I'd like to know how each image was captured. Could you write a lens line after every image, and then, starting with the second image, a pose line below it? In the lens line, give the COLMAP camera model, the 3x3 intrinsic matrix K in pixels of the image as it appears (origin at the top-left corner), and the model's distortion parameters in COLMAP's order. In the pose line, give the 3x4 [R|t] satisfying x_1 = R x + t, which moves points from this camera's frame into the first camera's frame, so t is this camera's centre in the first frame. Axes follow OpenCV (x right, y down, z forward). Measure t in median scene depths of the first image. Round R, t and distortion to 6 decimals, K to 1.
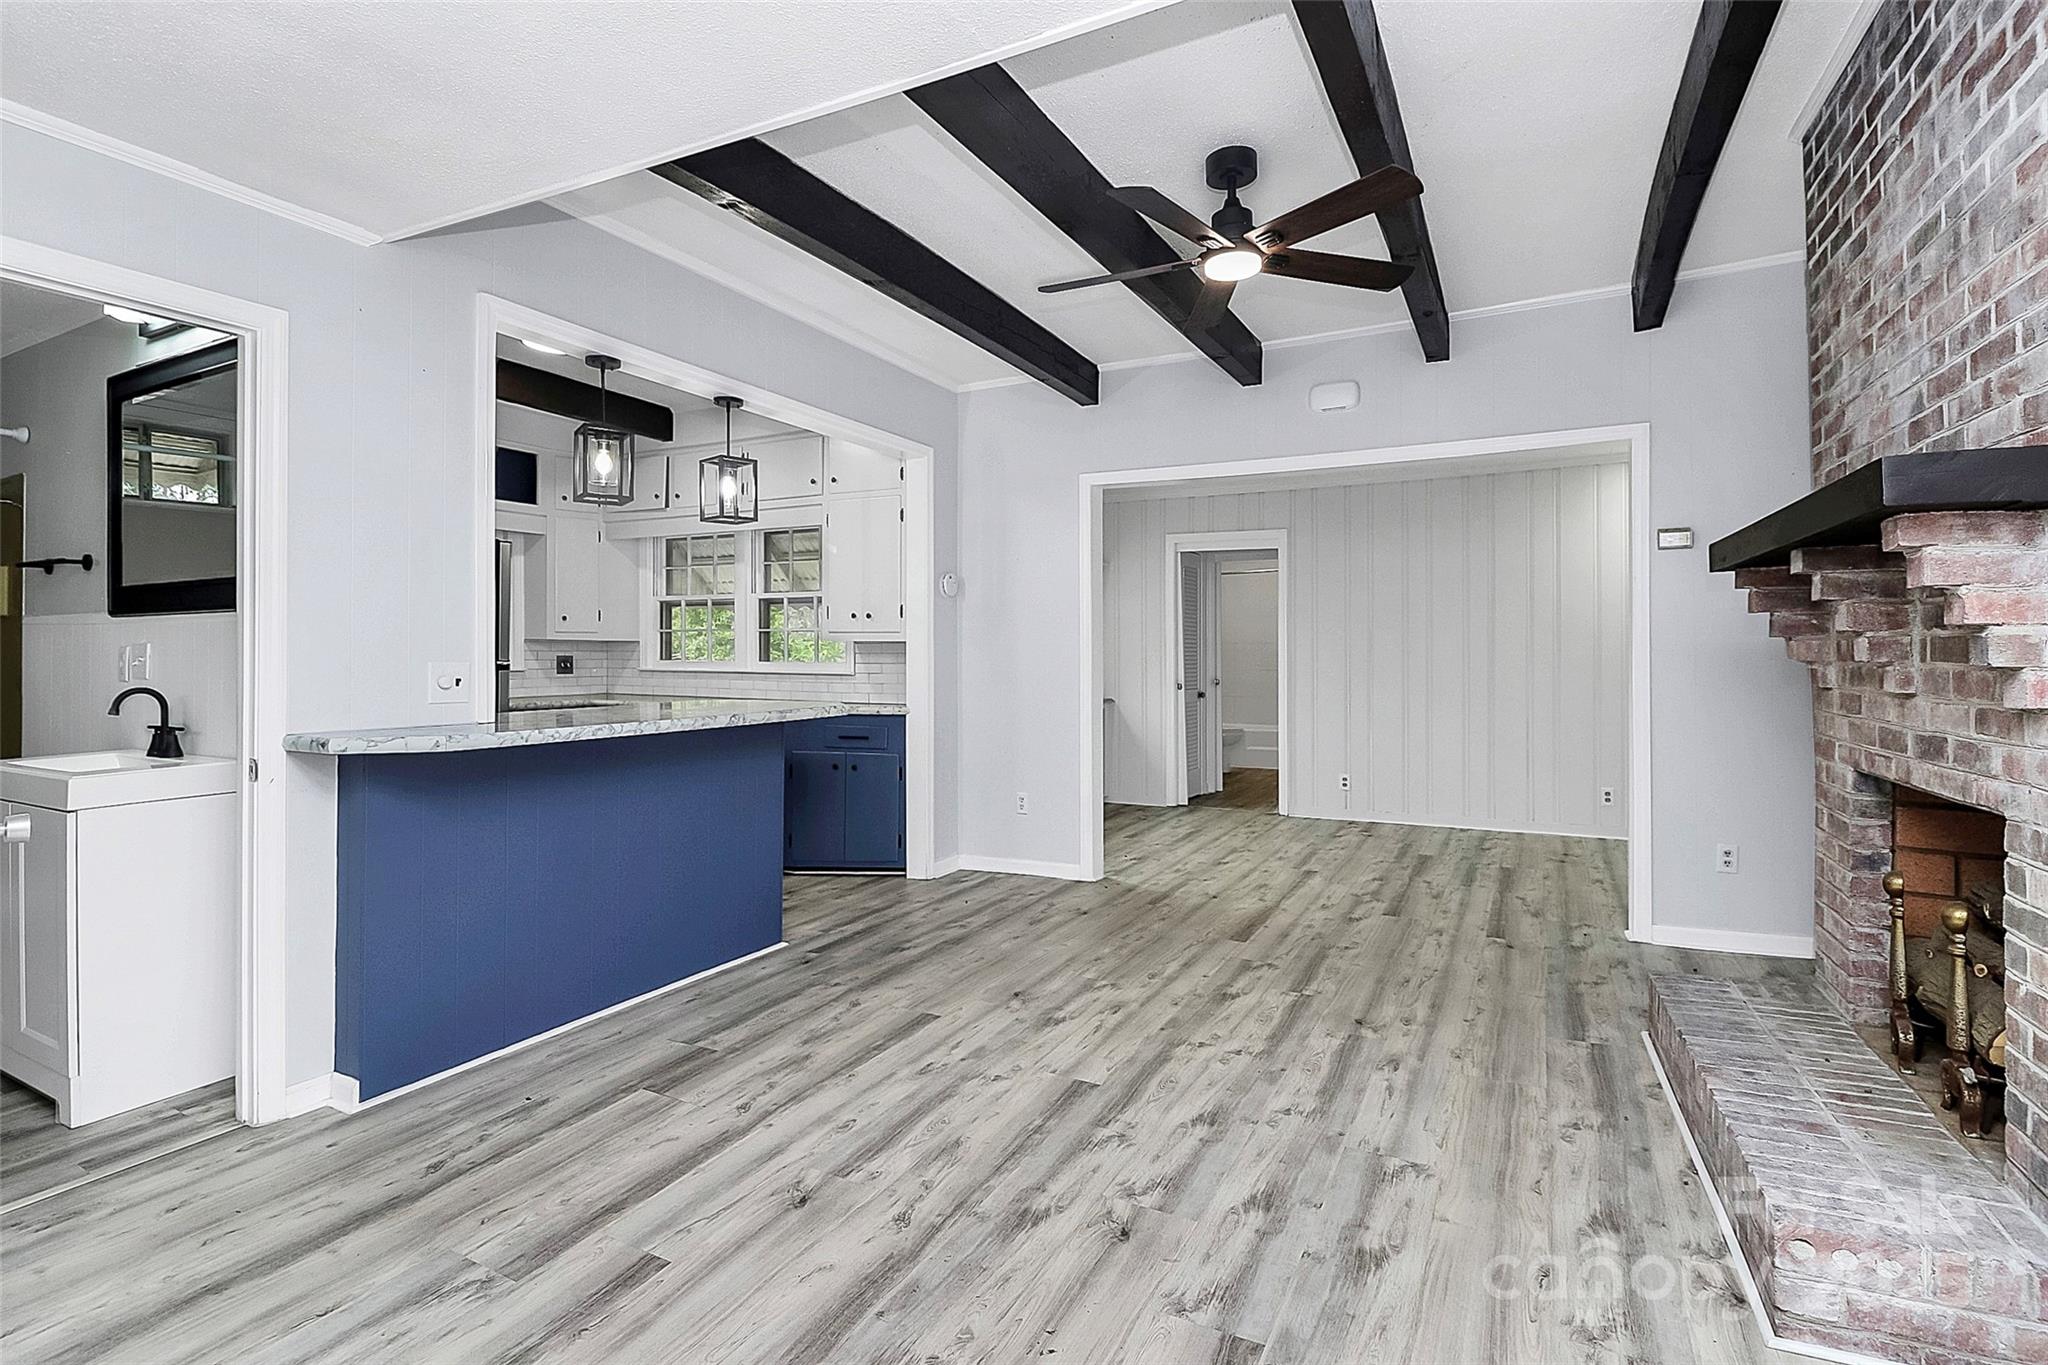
lens RADIAL K [[968.4, 0, 1025.2], [0, 968.4, 652.8], [0, 0, 1]] dist [0.005845, -0.014521]
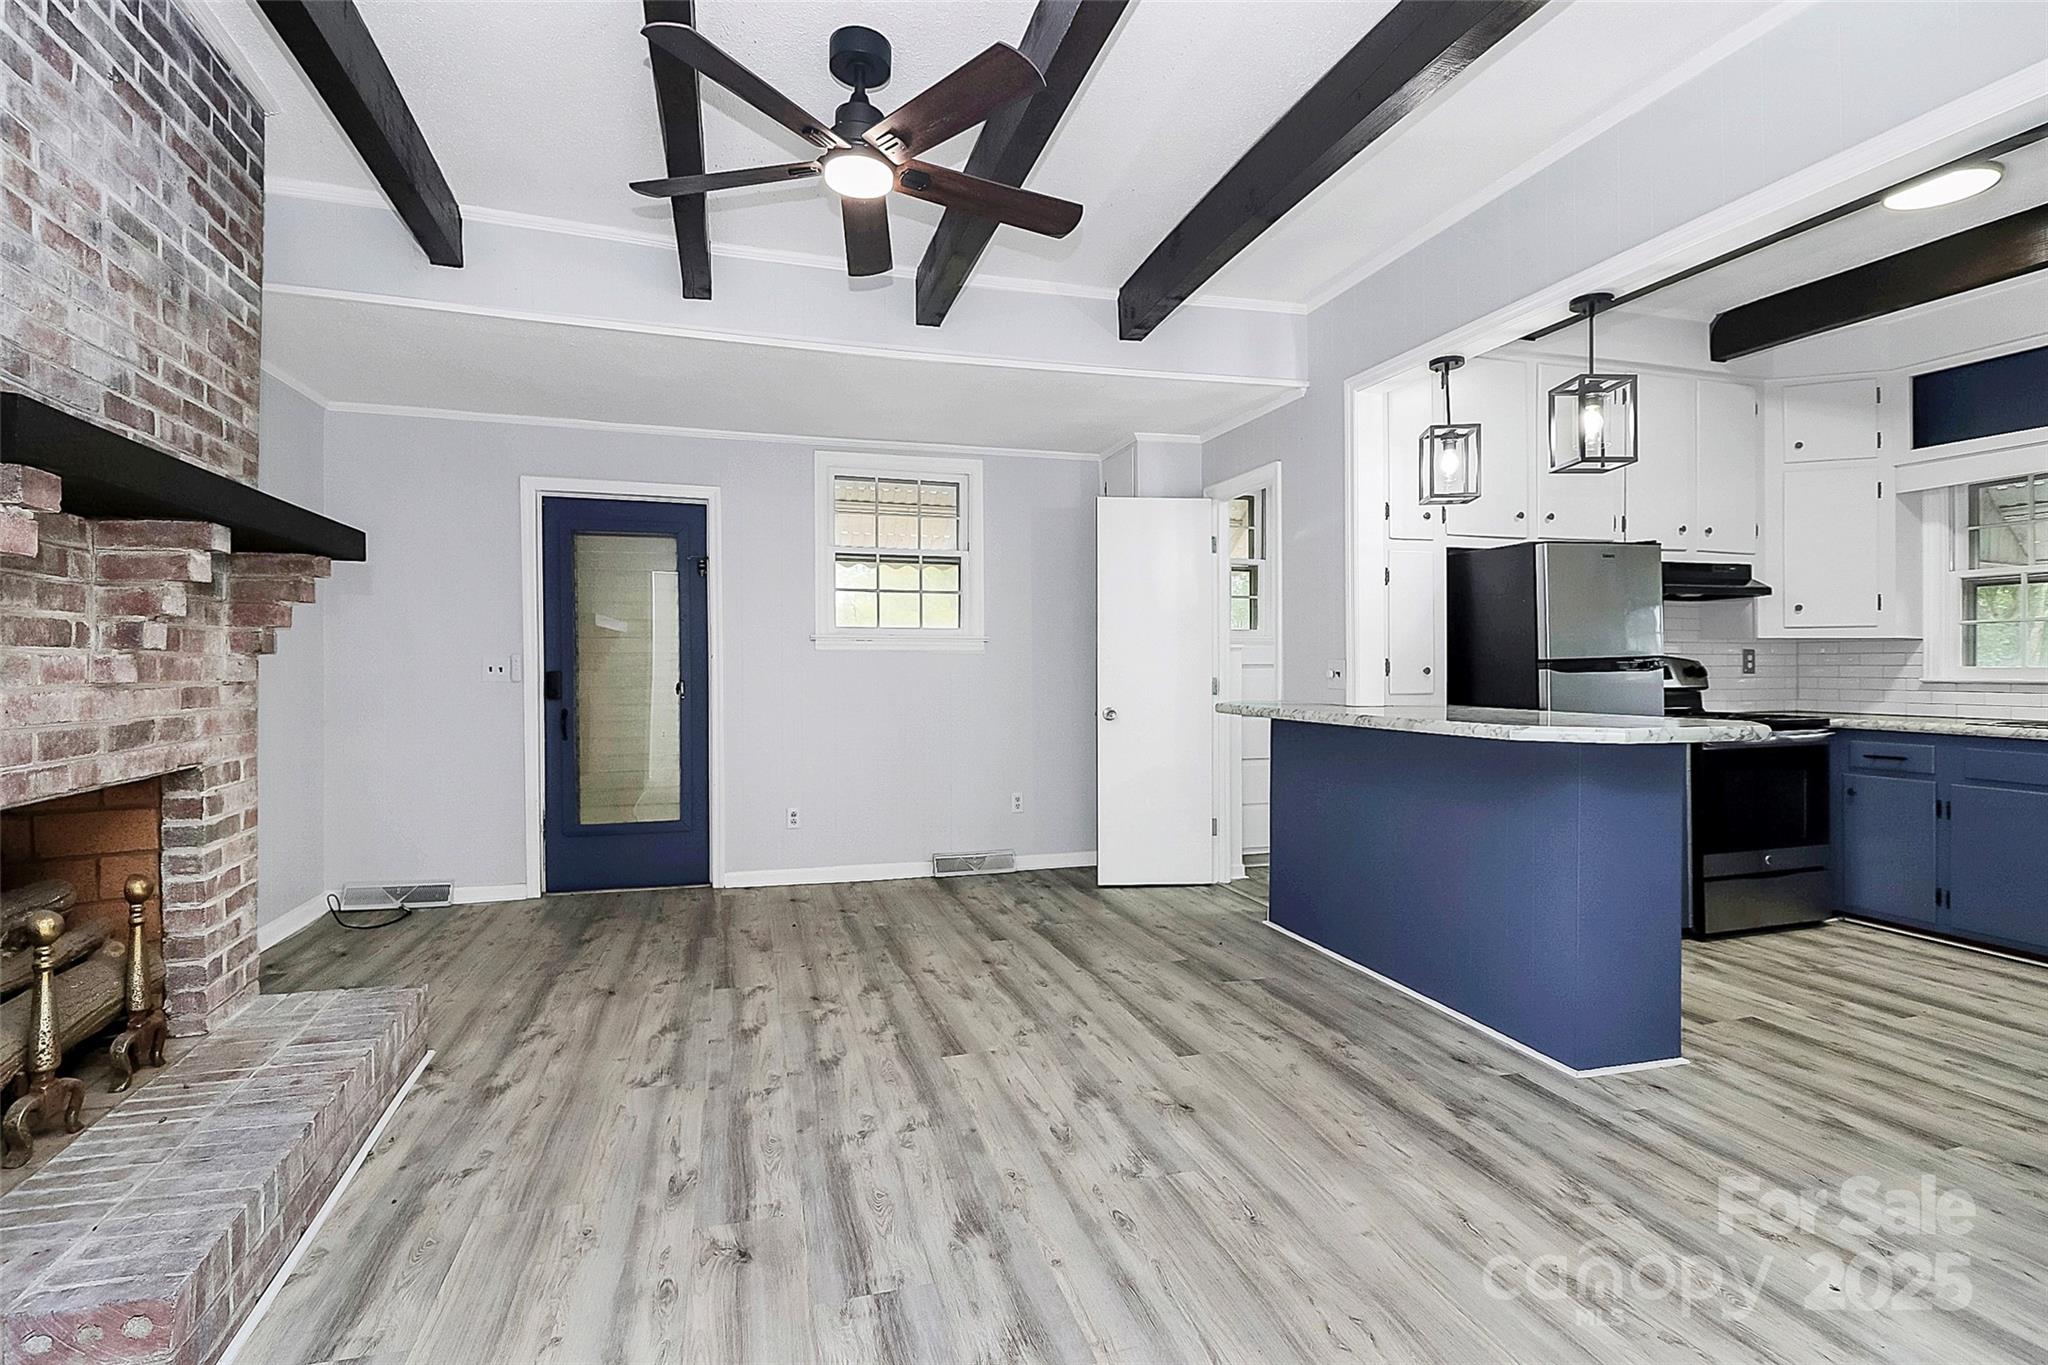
lens RADIAL K [[968.4, 0, 1021.8], [0, 968.4, 684.6], [0, 0, 1]] dist [0.005845, -0.014521]
pose [[-0.719852, 0.014154, -0.693984, 0.748635], [0.001847, 0.999828, 0.018475, 0.022428], [0.694126, 0.012017, -0.719754, 1.833096]]
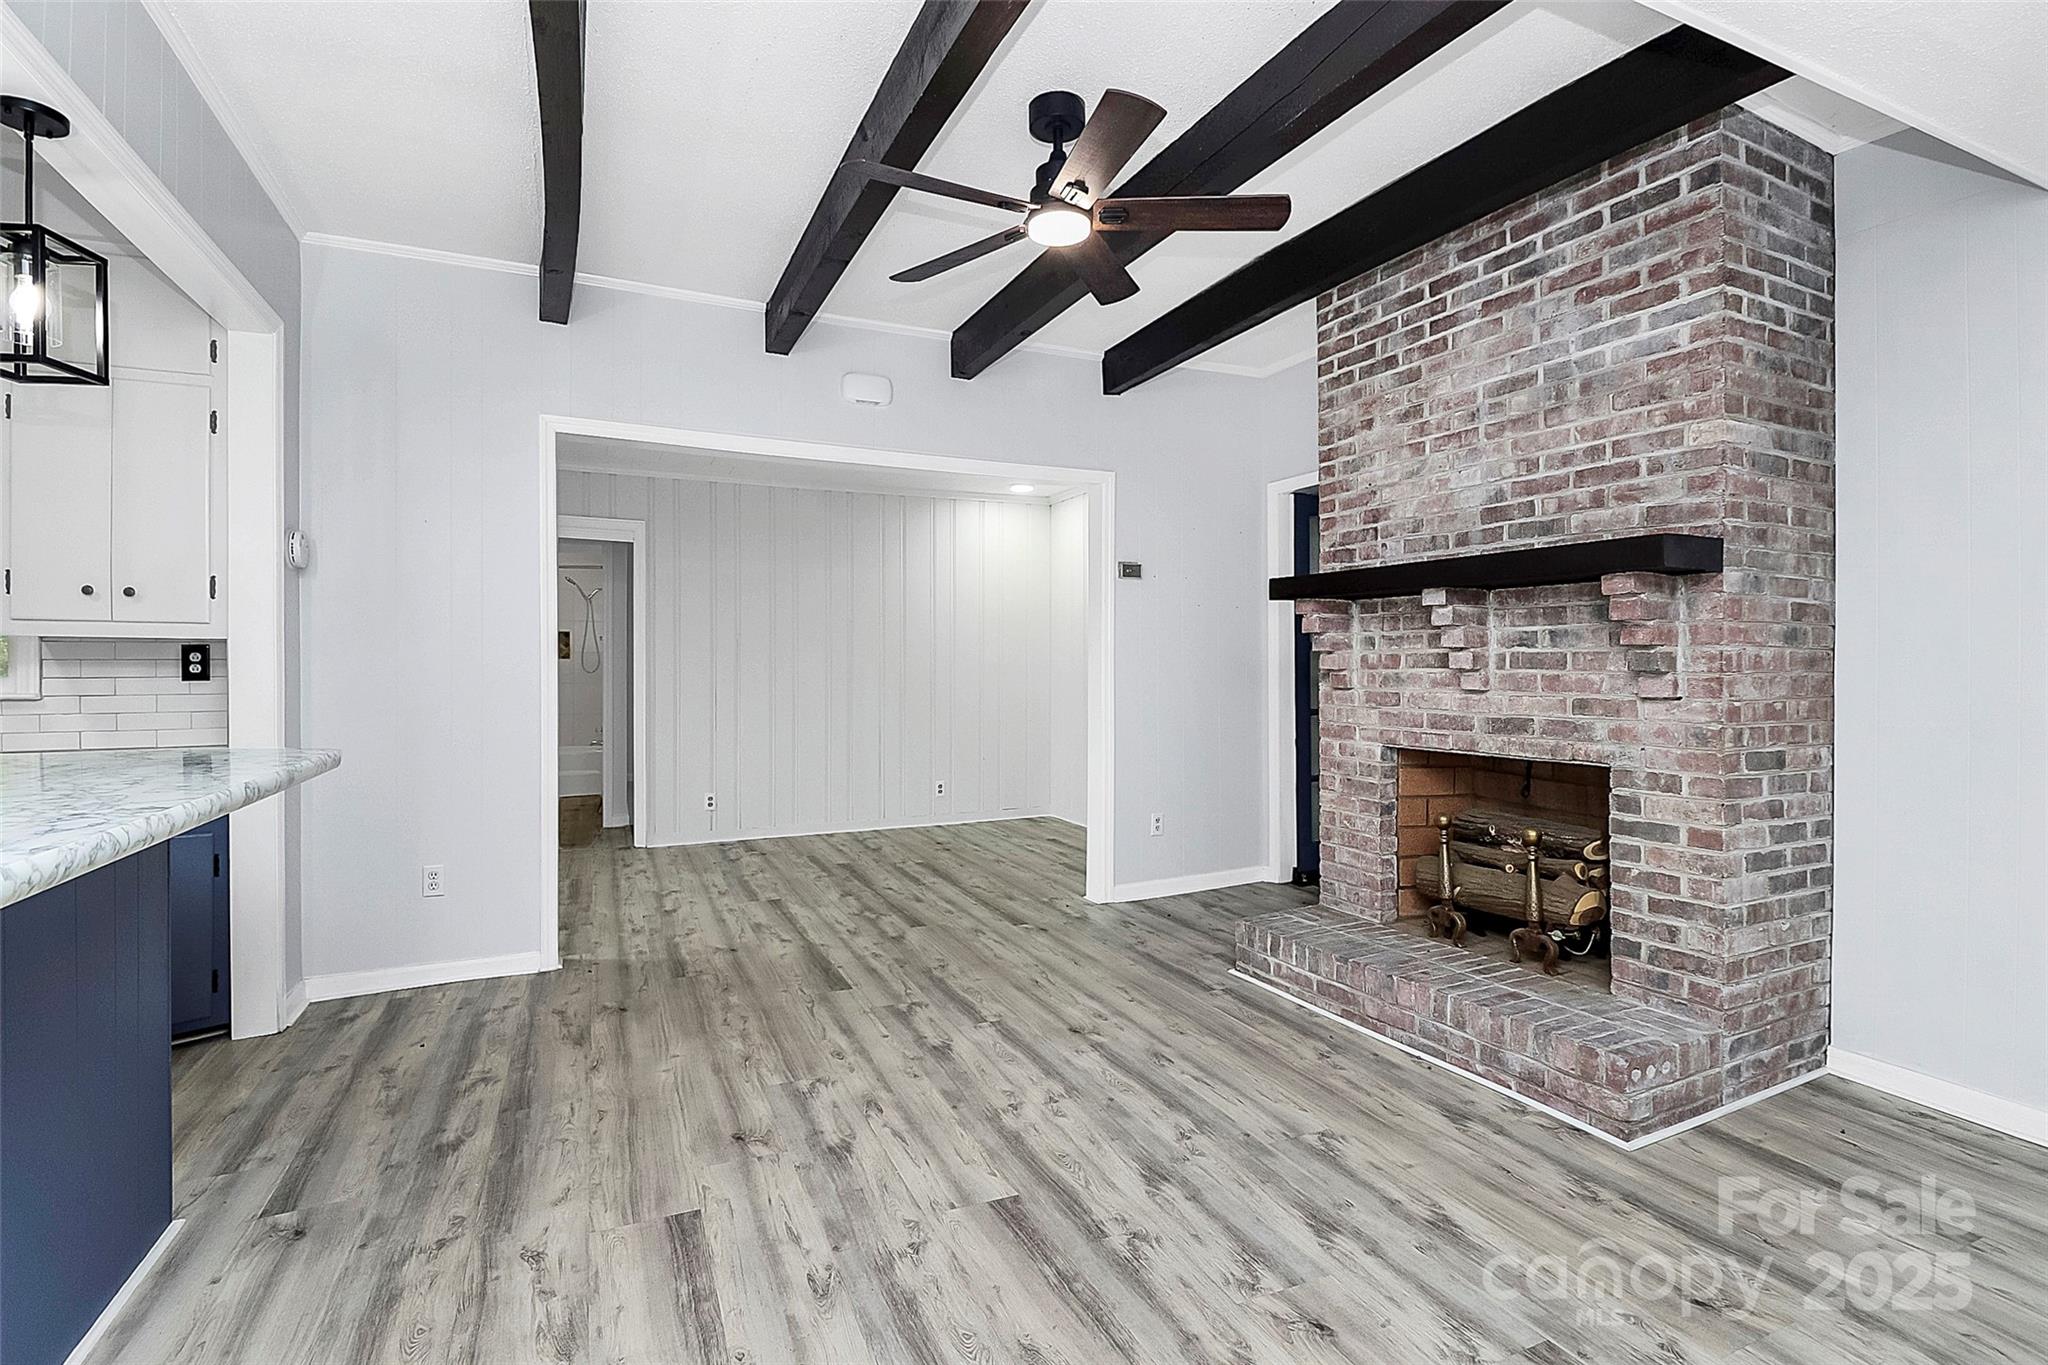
lens RADIAL K [[968.4, 0, 1025.7], [0, 968.4, 666.3], [0, 0, 1]] dist [0.005845, -0.014521]
pose [[0.617516, 0.003169, 0.786552, -0.558087], [-0.005768, 0.999983, 0.000500, 0.007221], [-0.786537, -0.004845, 0.617524, 0.507423]]
